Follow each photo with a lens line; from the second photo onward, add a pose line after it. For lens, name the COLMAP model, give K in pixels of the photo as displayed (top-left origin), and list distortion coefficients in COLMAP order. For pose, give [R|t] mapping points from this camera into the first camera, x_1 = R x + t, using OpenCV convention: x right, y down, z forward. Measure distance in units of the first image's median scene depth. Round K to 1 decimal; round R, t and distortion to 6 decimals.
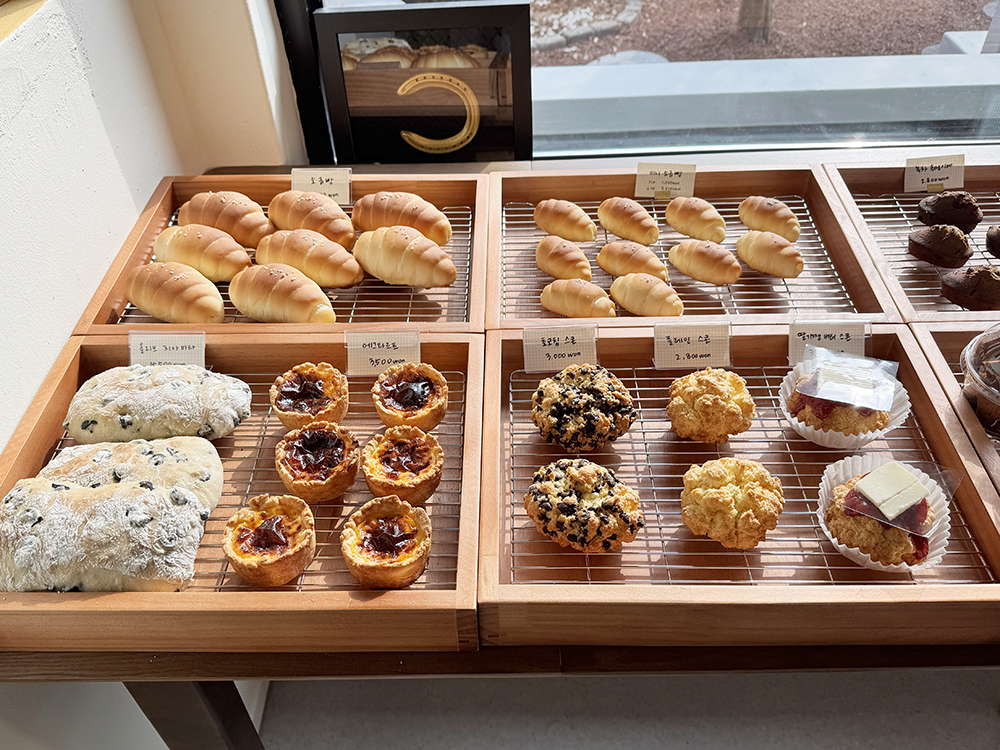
lens RADIAL K [[822.4, 0, 501.0], [0, 822.4, 375.7], [0, 0, 1]] dist [0.032334, -0.028210]
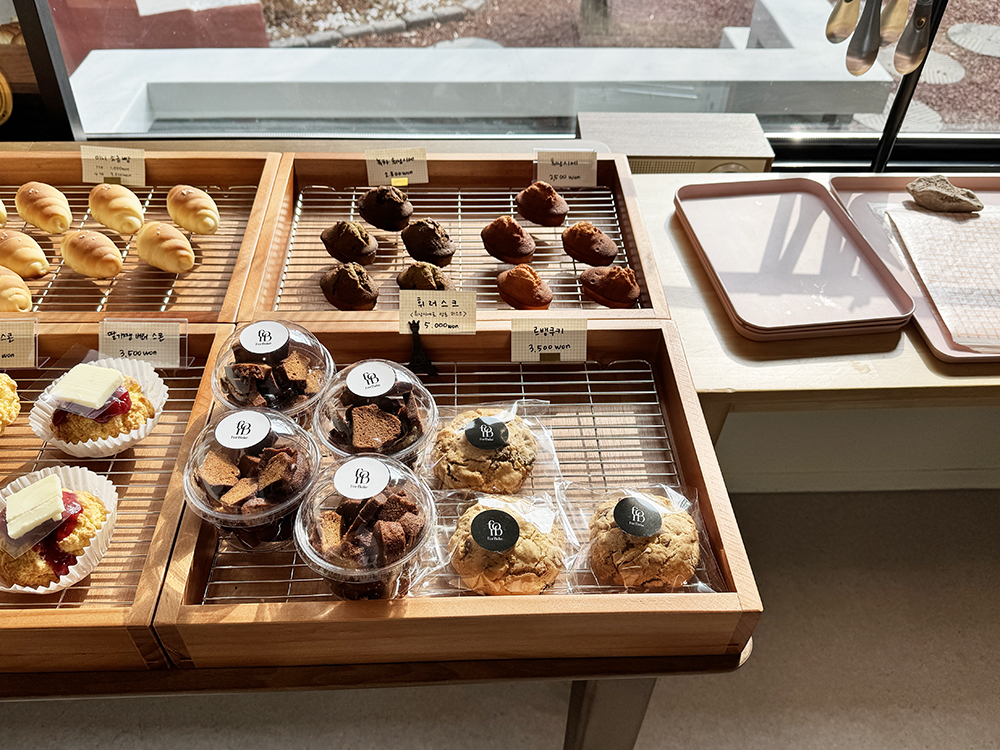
lens RADIAL K [[822.4, 0, 496.9], [0, 822.4, 375.0], [0, 0, 1]] dist [0.032334, -0.028210]
pose [[0.998278, 0.008783, 0.058006, 0.133900], [-0.009551, 0.999870, 0.012978, -0.003512], [-0.057884, -0.013510, 0.998232, 0.007295]]
